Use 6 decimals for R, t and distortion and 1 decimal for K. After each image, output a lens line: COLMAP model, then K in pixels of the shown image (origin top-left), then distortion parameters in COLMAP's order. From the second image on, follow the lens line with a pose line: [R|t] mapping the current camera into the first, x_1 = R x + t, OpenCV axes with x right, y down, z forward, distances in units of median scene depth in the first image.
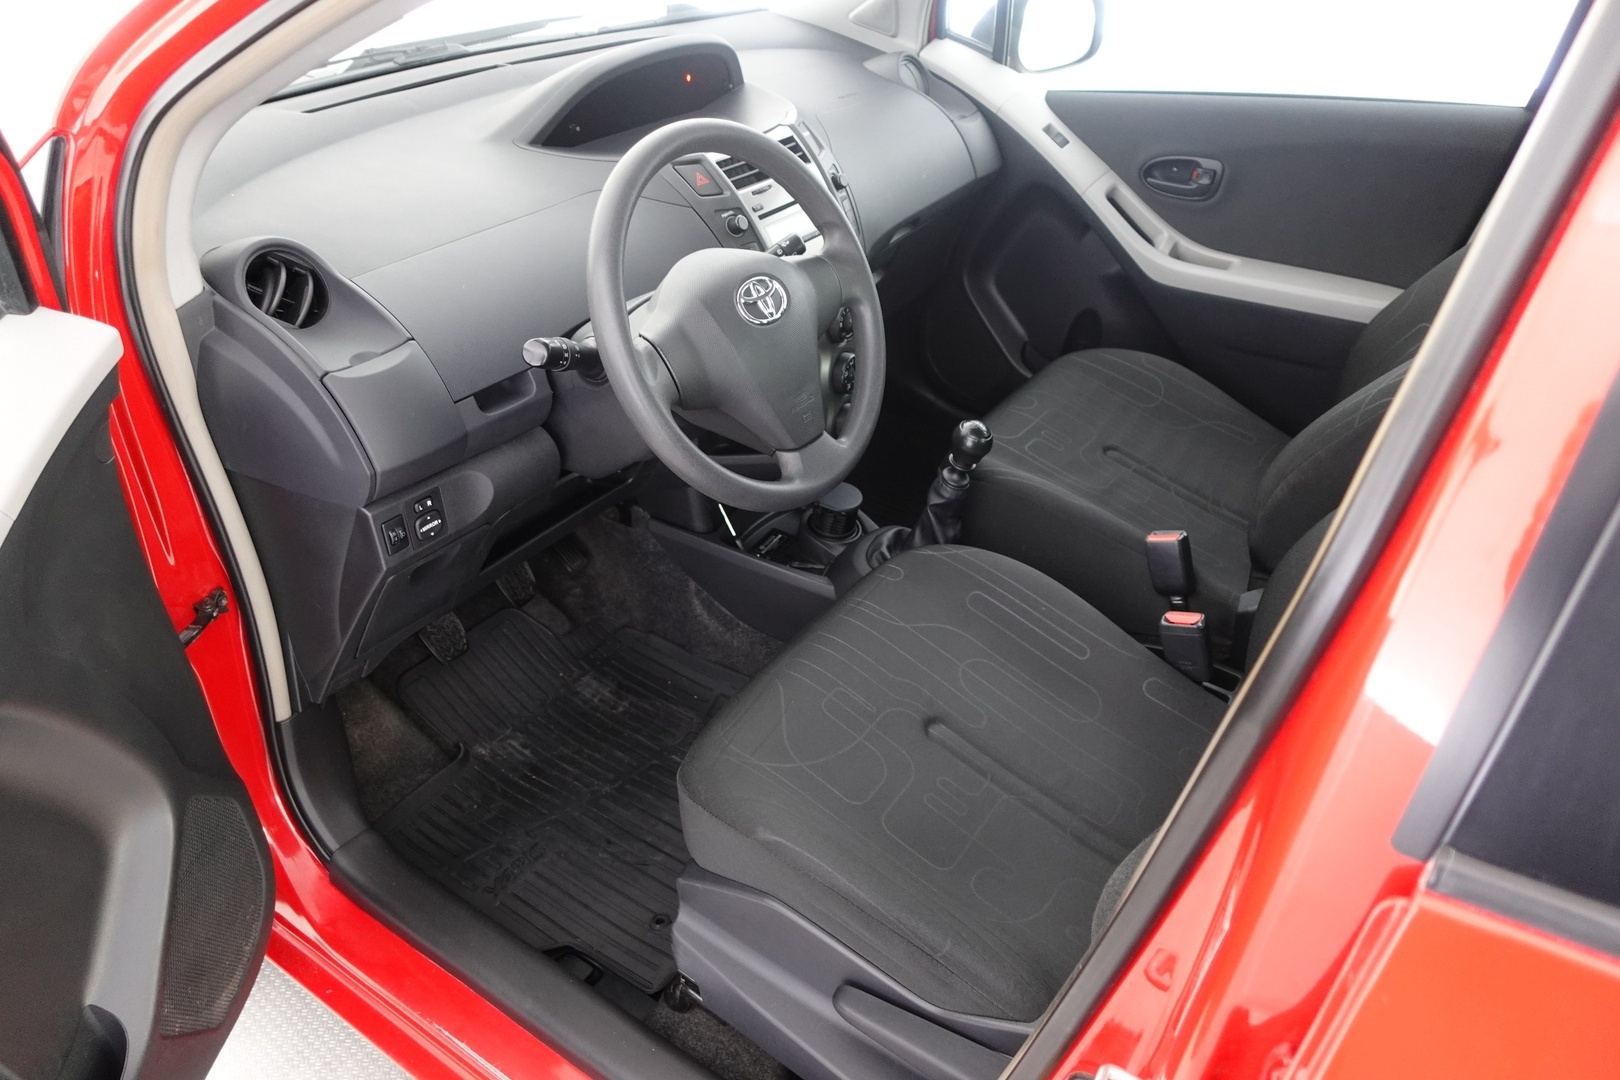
lens RADIAL K [[1088.2, 0, 810.0], [0, 1088.2, 540.0], [0, 0, 1]] dist [-0.008790, 0.001040]
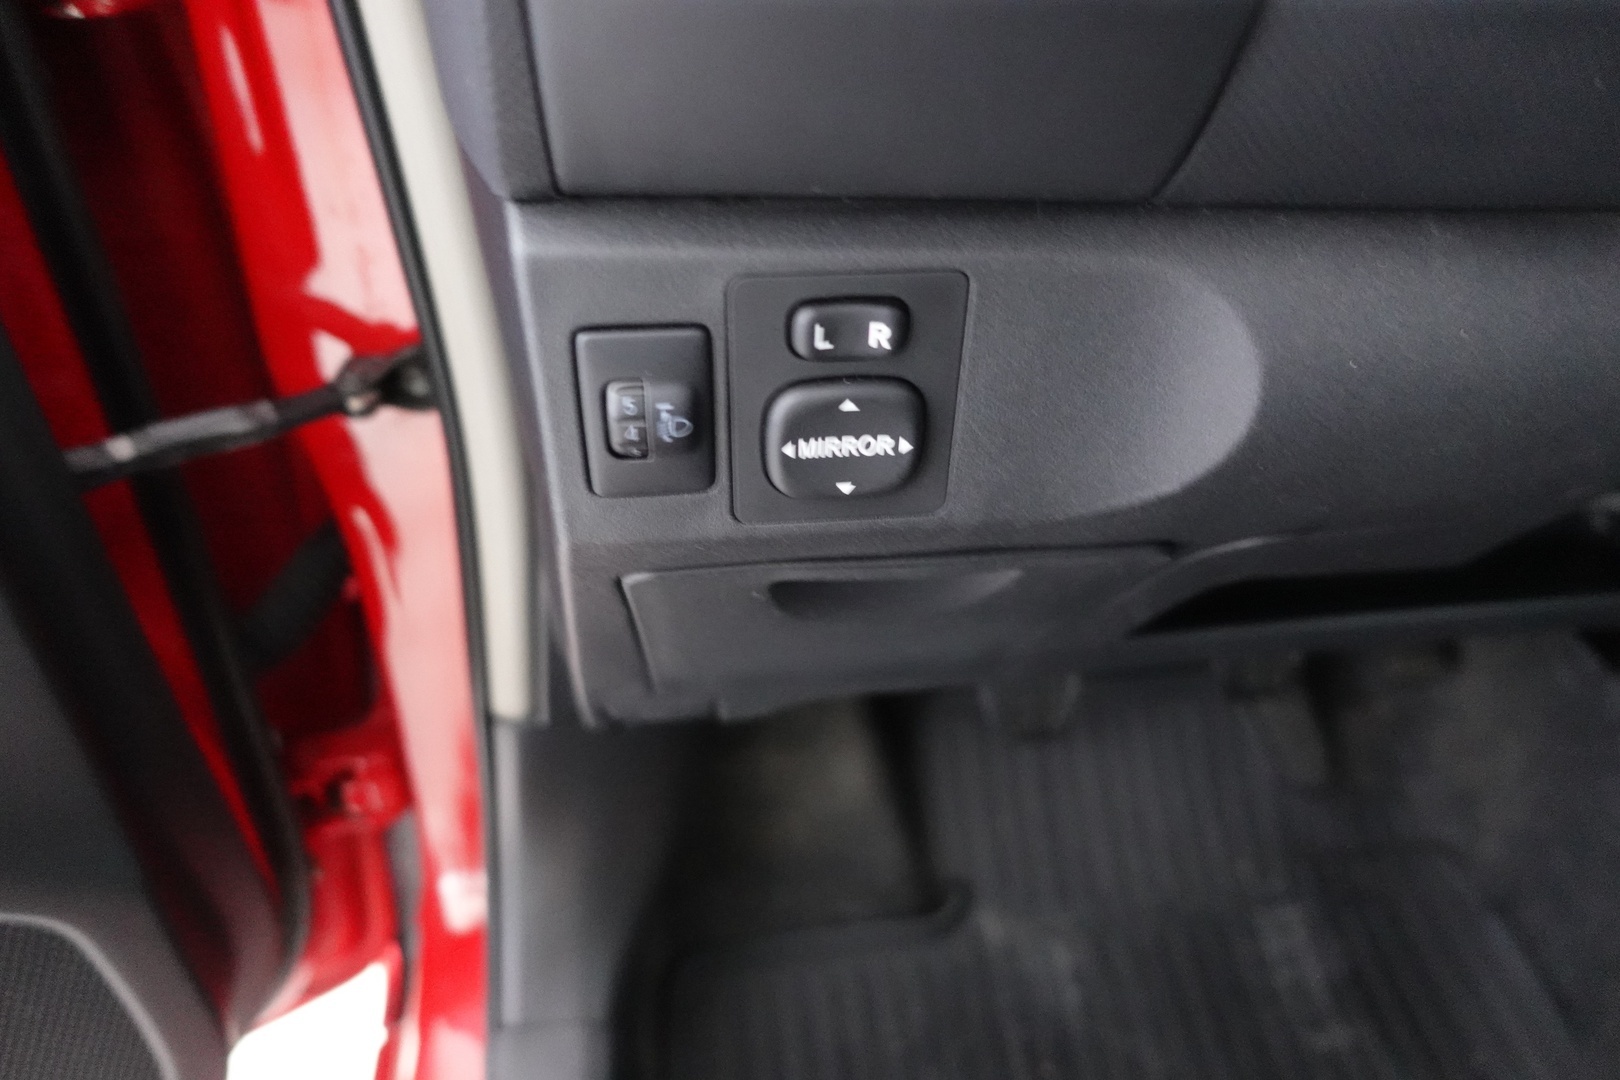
lens RADIAL K [[1088.2, 0, 810.0], [0, 1088.2, 540.0], [0, 0, 1]] dist [-0.008790, 0.001040]
pose [[0.655105, 0.471826, -0.590100, -0.165517], [-0.413756, 0.877545, 0.242323, -0.030752], [0.632174, 0.085410, 0.770105, 0.607414]]
